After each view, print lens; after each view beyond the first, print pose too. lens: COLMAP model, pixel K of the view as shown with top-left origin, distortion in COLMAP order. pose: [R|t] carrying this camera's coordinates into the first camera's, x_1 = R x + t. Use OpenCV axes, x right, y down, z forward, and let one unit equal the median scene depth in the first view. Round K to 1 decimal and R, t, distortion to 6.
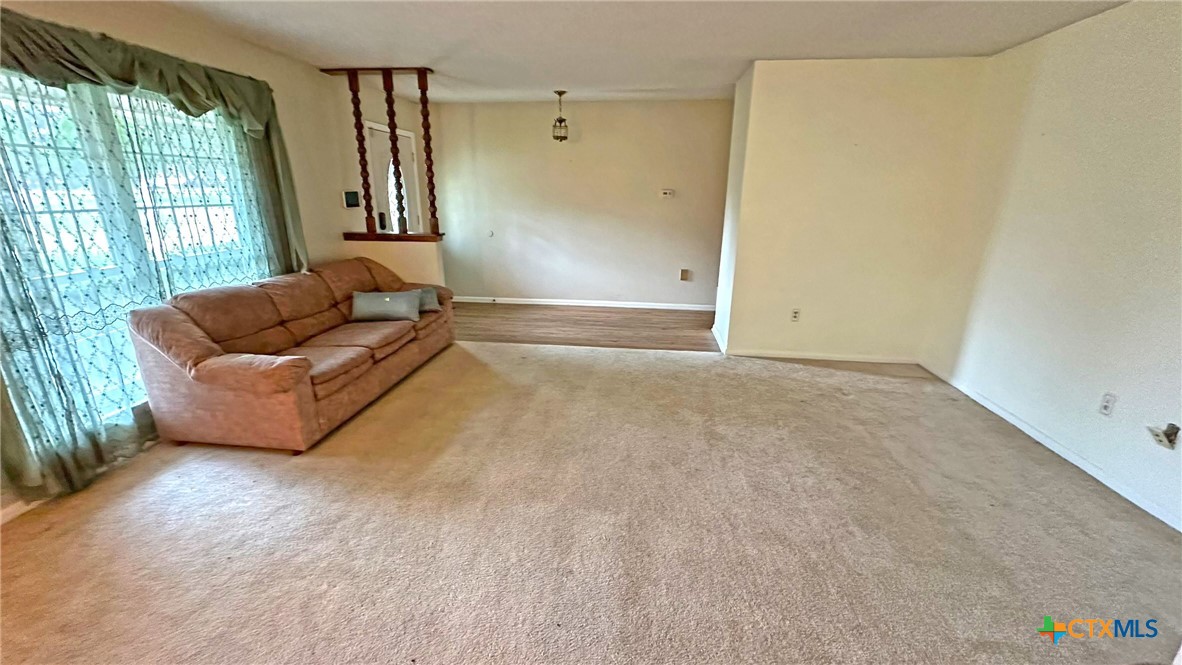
lens RADIAL K [[471.8, 0, 588.8], [0, 471.8, 337.8], [0, 0, 1]] dist [-0.003723, 0.001549]
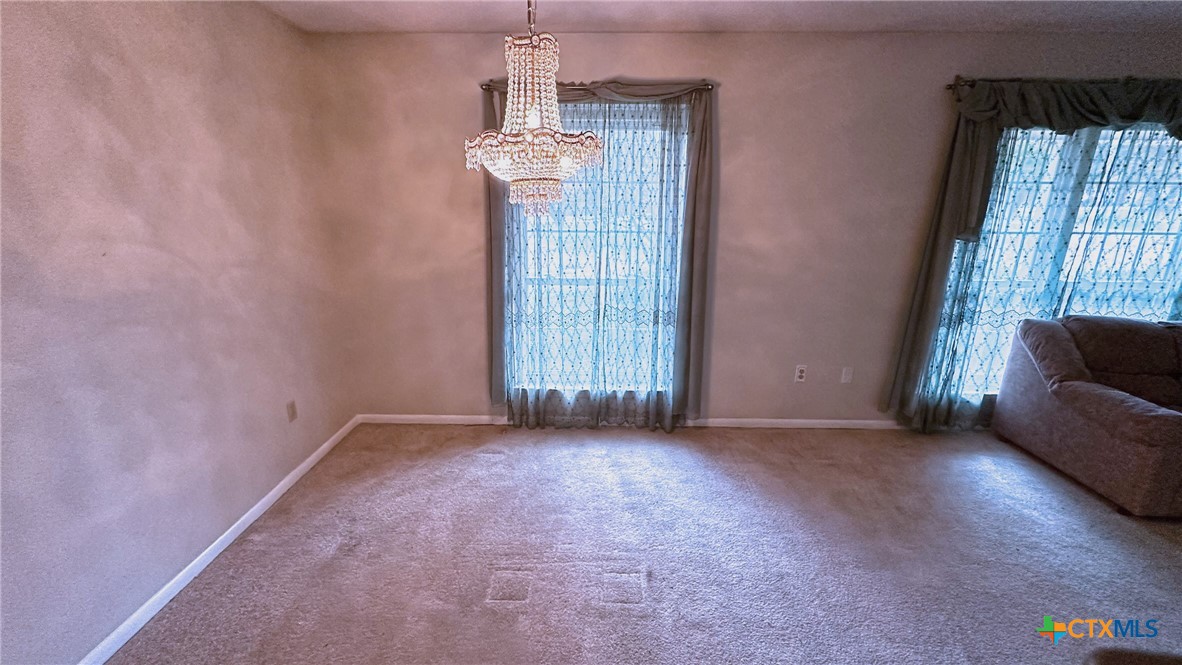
lens RADIAL K [[471.8, 0, 597.6], [0, 471.8, 331.4], [0, 0, 1]] dist [-0.003723, 0.001549]
pose [[0.099281, 0.261378, -0.960117, 0.047649], [-0.305756, 0.926217, 0.220532, 0.037830], [0.946919, 0.271667, 0.171874, -0.195721]]
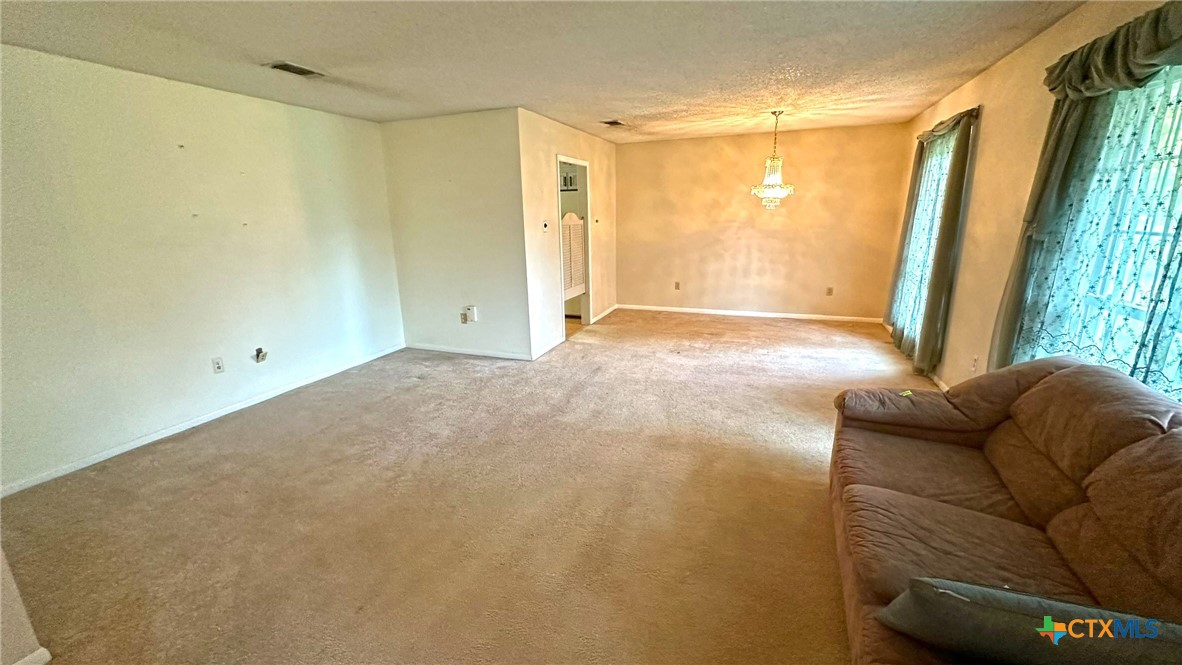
lens RADIAL K [[471.8, 0, 596.5], [0, 471.8, 330.7], [0, 0, 1]] dist [-0.003723, 0.001549]
pose [[-0.970629, -0.045419, 0.236254, -0.356186], [0.086276, 0.850983, 0.518058, -0.572295], [-0.224578, 0.523226, -0.822070, 1.781806]]
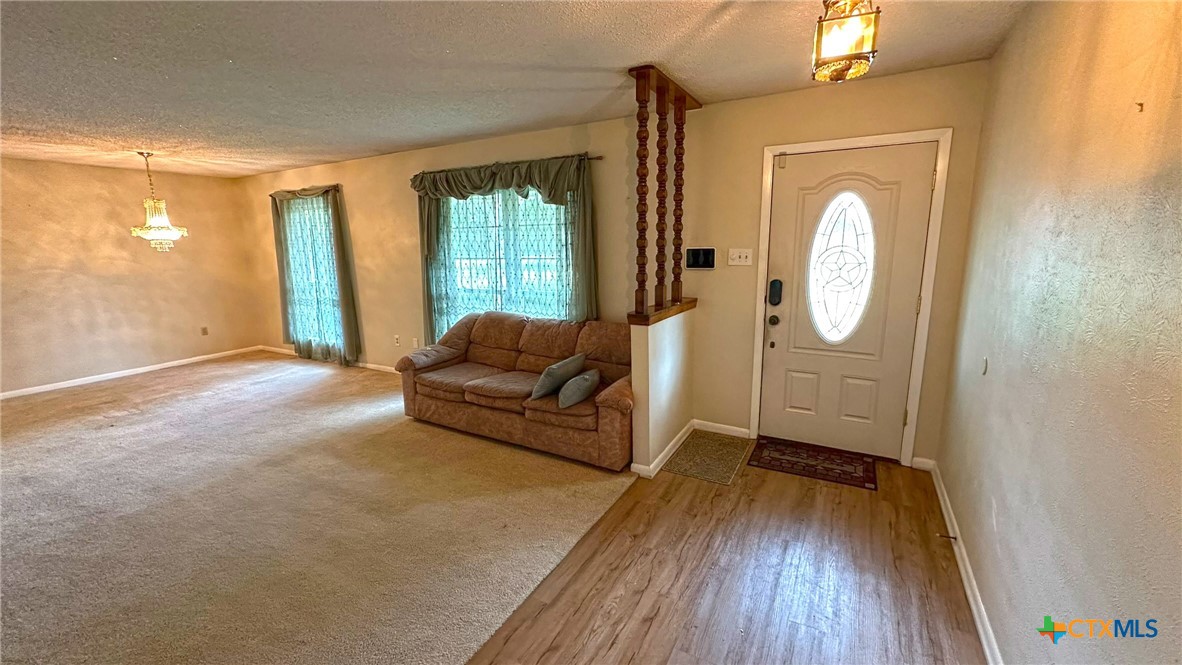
lens RADIAL K [[471.8, 0, 585.6], [0, 471.8, 329.2], [0, 0, 1]] dist [-0.003723, 0.001549]
pose [[-0.387019, 0.174394, -0.905430, 0.515647], [-0.262866, 0.920337, 0.289624, -0.626285], [0.883809, 0.350097, -0.310345, 1.926385]]
